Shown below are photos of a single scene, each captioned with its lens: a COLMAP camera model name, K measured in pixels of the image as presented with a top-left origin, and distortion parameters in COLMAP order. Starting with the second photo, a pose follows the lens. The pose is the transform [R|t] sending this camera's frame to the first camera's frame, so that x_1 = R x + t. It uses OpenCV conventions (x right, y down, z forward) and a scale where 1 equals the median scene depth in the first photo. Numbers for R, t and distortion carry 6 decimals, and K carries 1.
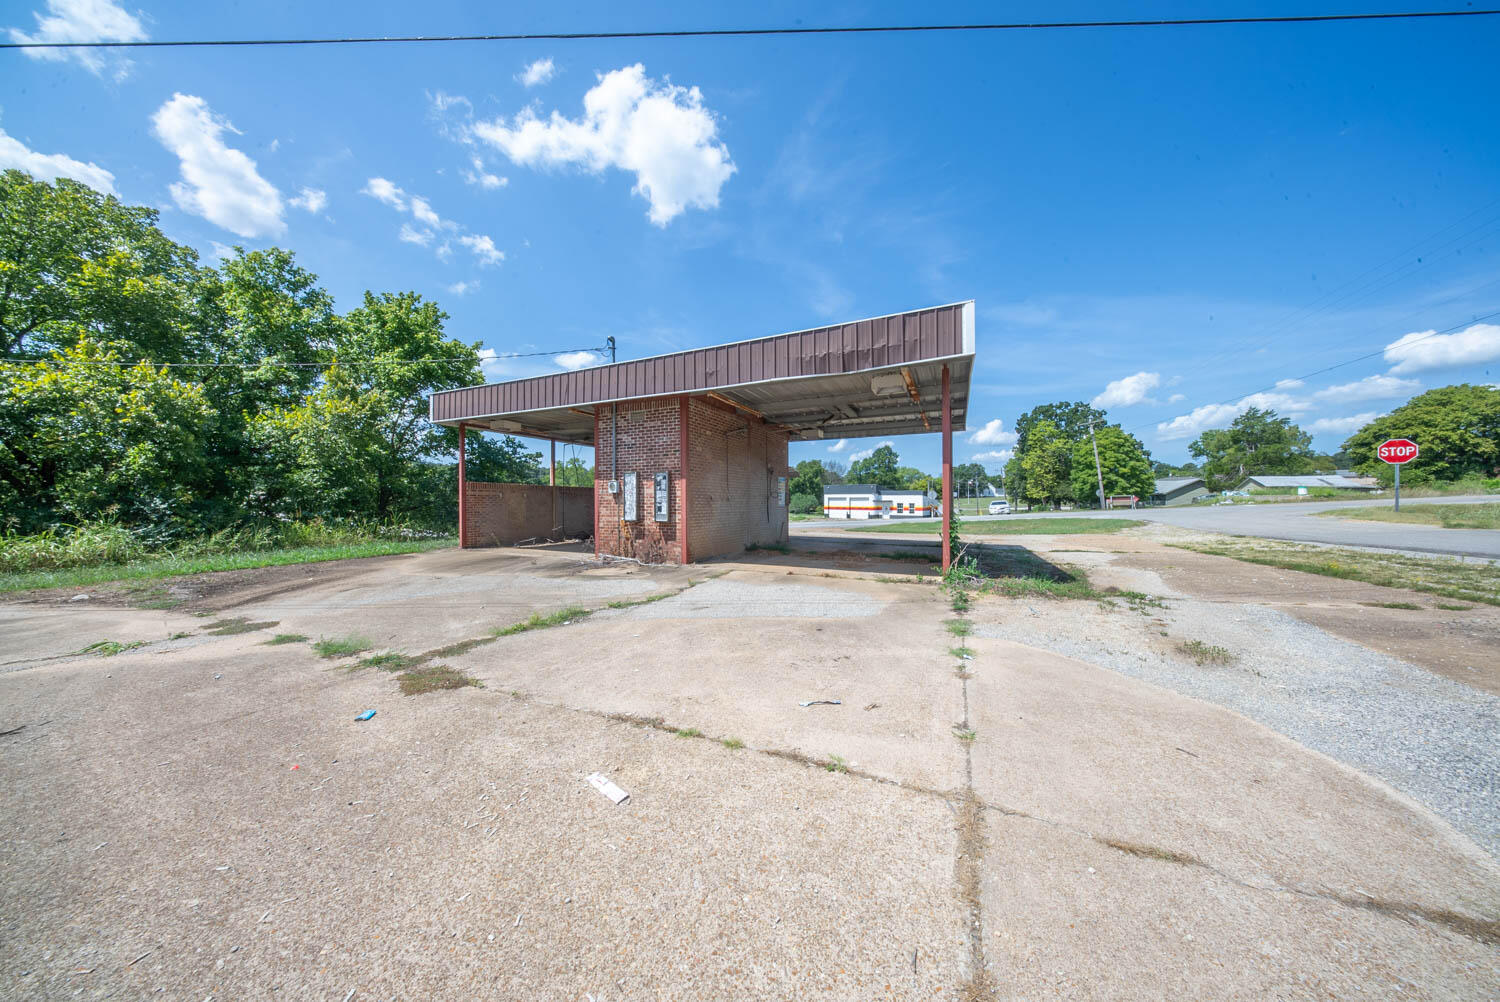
lens RADIAL K [[441.2, 0, 756.7], [0, 441.2, 492.6], [0, 0, 1]] dist [-0.011089, -0.000426]
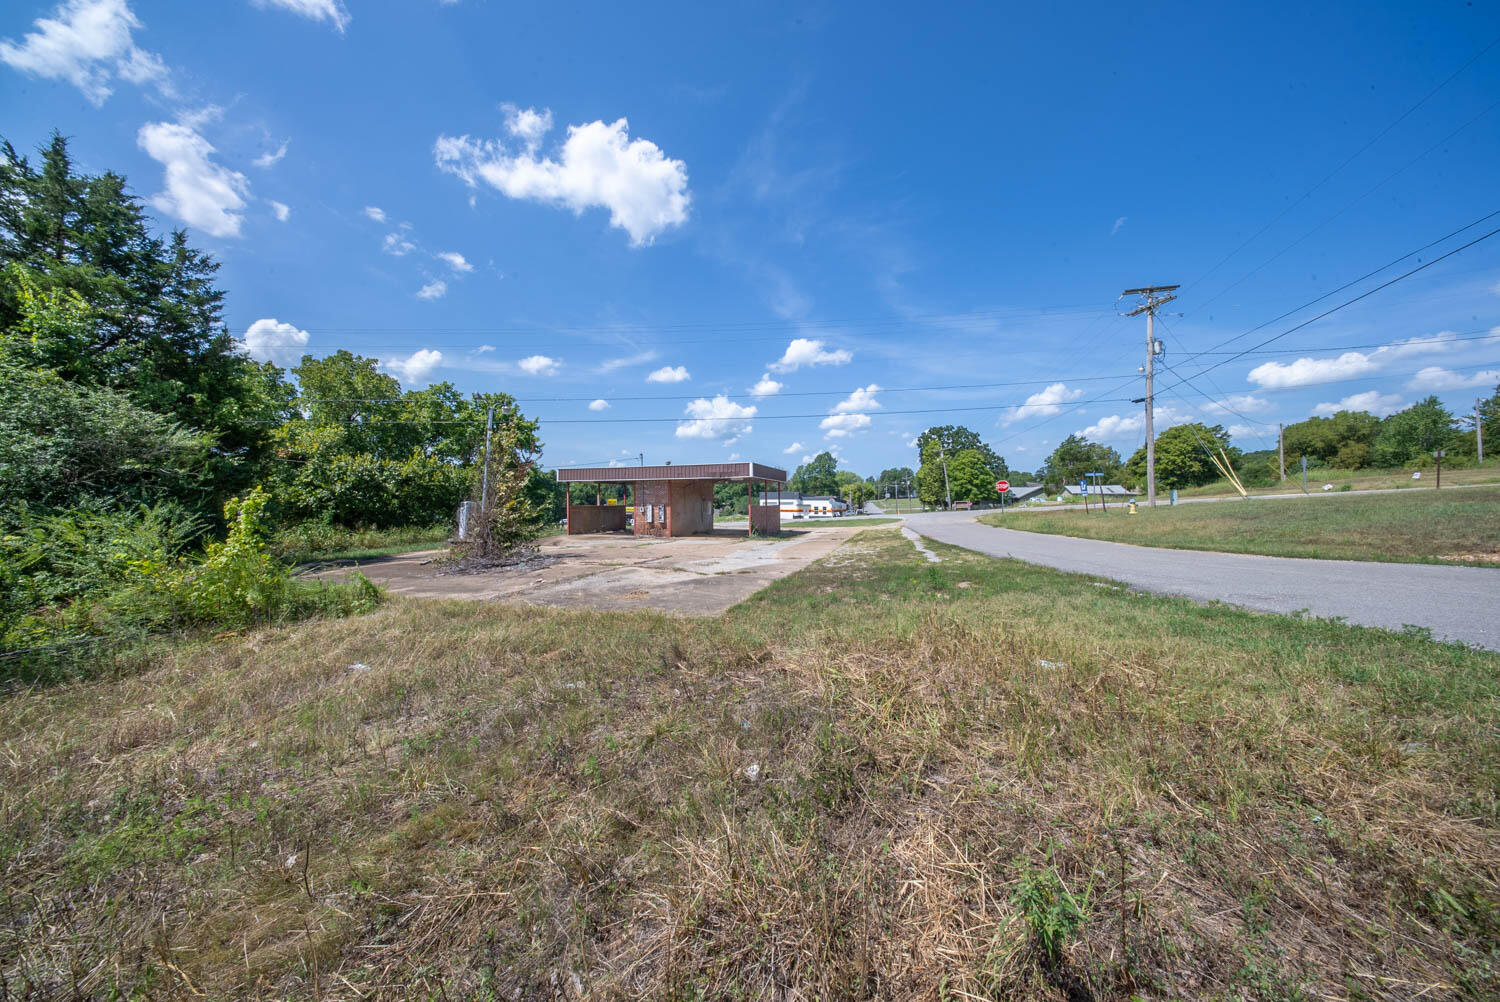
lens RADIAL K [[441.2, 0, 754.7], [0, 441.2, 504.6], [0, 0, 1]] dist [-0.011089, -0.000426]
pose [[0.994960, -0.005424, 0.100130, 0.053166], [0.002660, 0.999612, 0.027720, -0.068578], [-0.100241, -0.027314, 0.994588, -1.036271]]
